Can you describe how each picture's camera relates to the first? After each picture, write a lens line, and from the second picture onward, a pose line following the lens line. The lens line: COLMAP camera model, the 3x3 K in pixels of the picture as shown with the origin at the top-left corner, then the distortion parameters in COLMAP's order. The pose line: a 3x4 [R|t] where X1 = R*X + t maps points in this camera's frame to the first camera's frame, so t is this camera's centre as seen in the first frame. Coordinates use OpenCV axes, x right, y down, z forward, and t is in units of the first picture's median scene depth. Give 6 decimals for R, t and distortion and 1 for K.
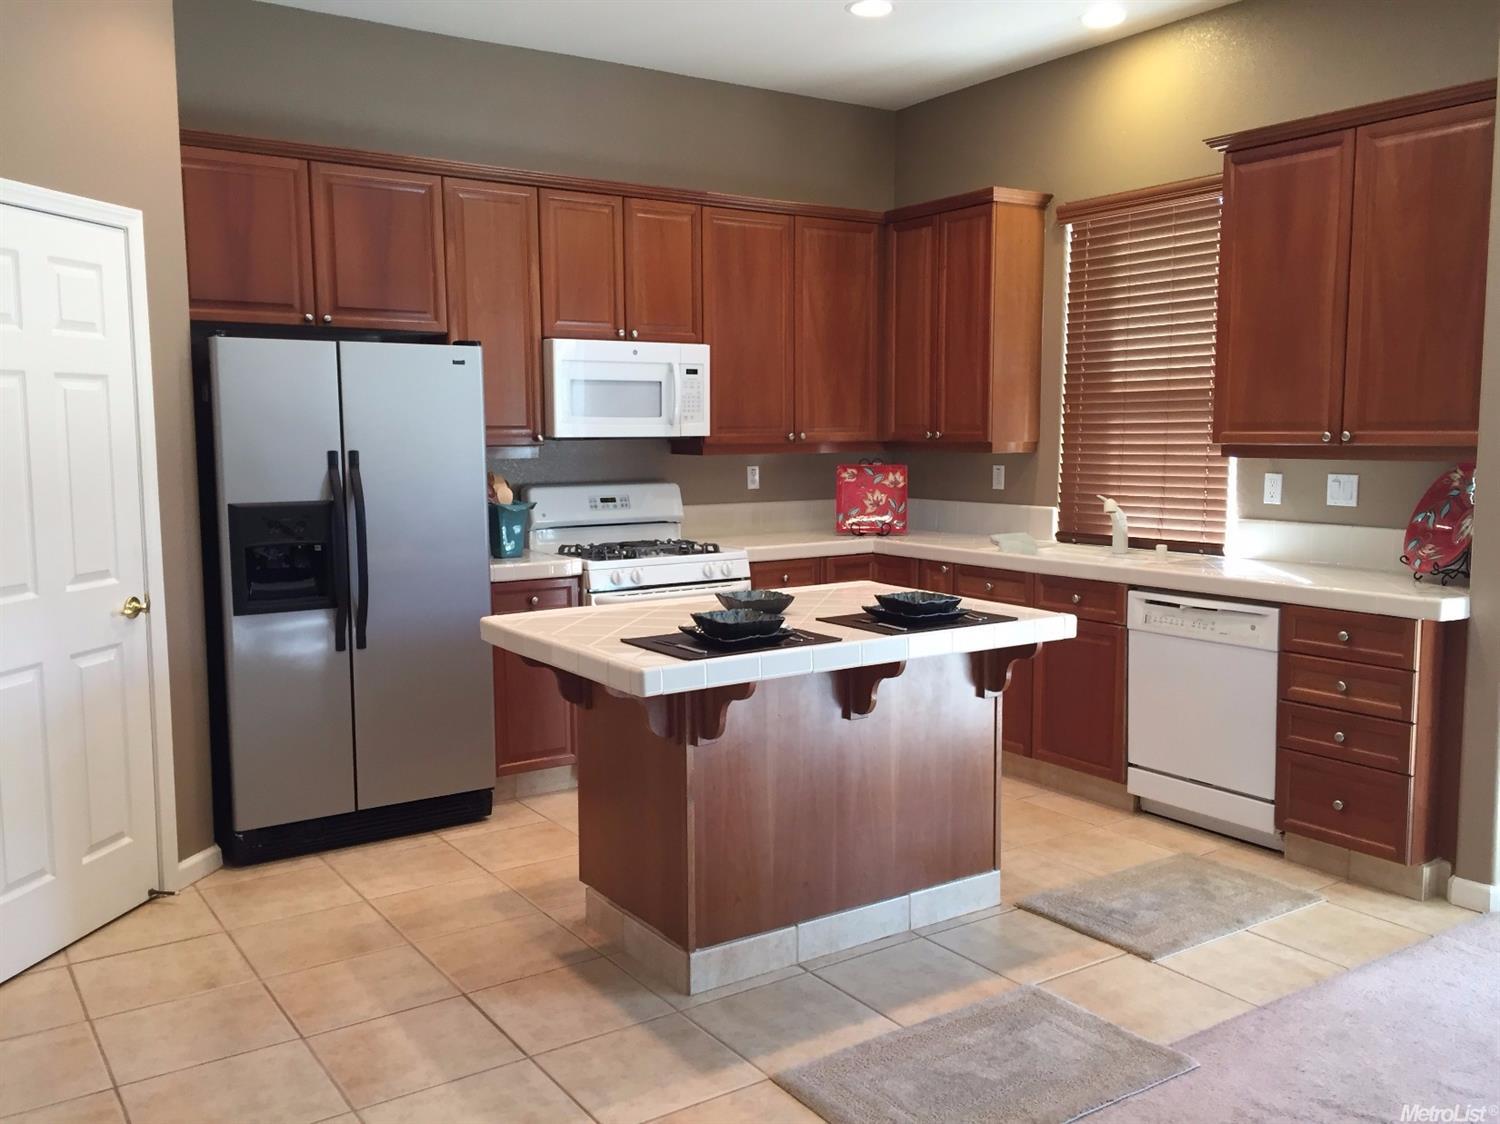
lens RADIAL K [[1280.7, 0, 750.0], [0, 1280.7, 562.0], [0, 0, 1]] dist [0.118162, 0.000800]
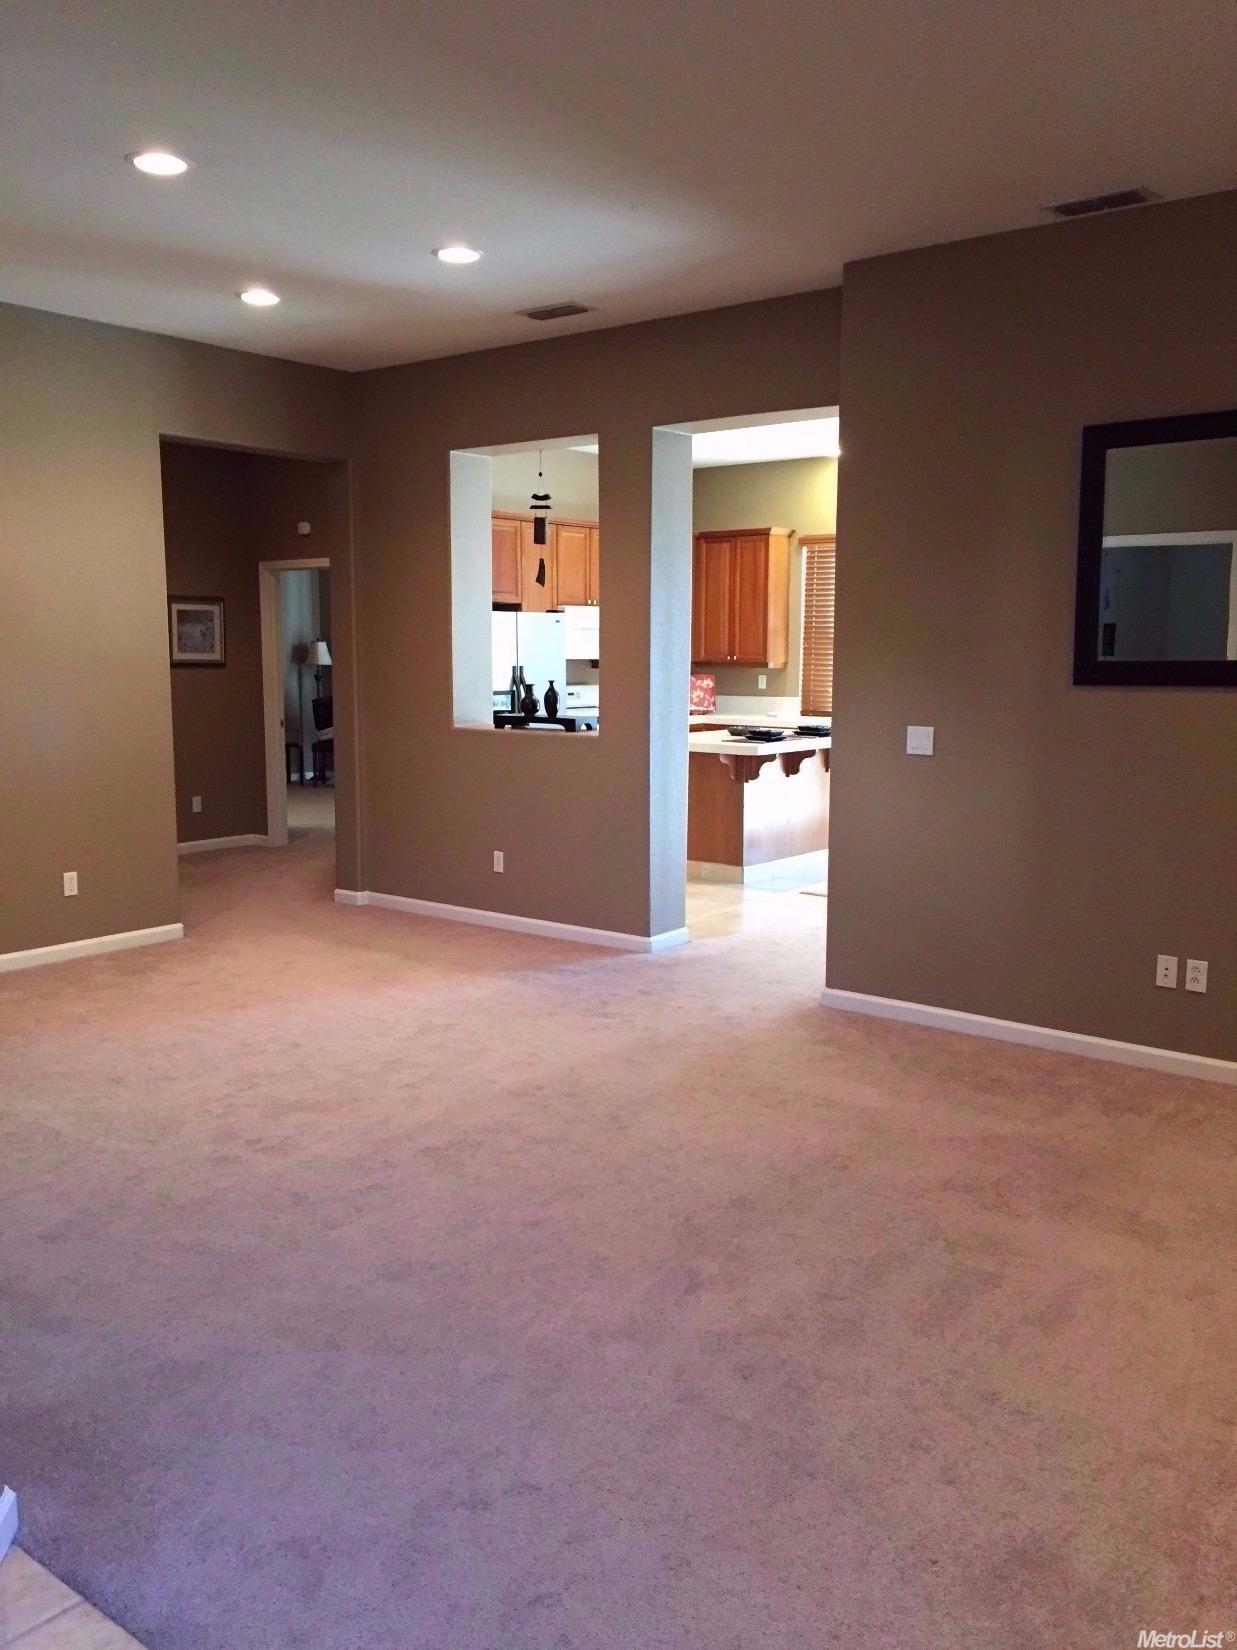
lens RADIAL K [[1408.8, 0, 618.5], [0, 1408.8, 825.0], [0, 0, 1]] dist [0.118162, 0.000800]
pose [[0.955715, -0.032120, 0.292535, -0.618039], [0.026234, 0.999367, 0.024024, 0.086280], [-0.293122, -0.015286, 0.955953, -0.881566]]
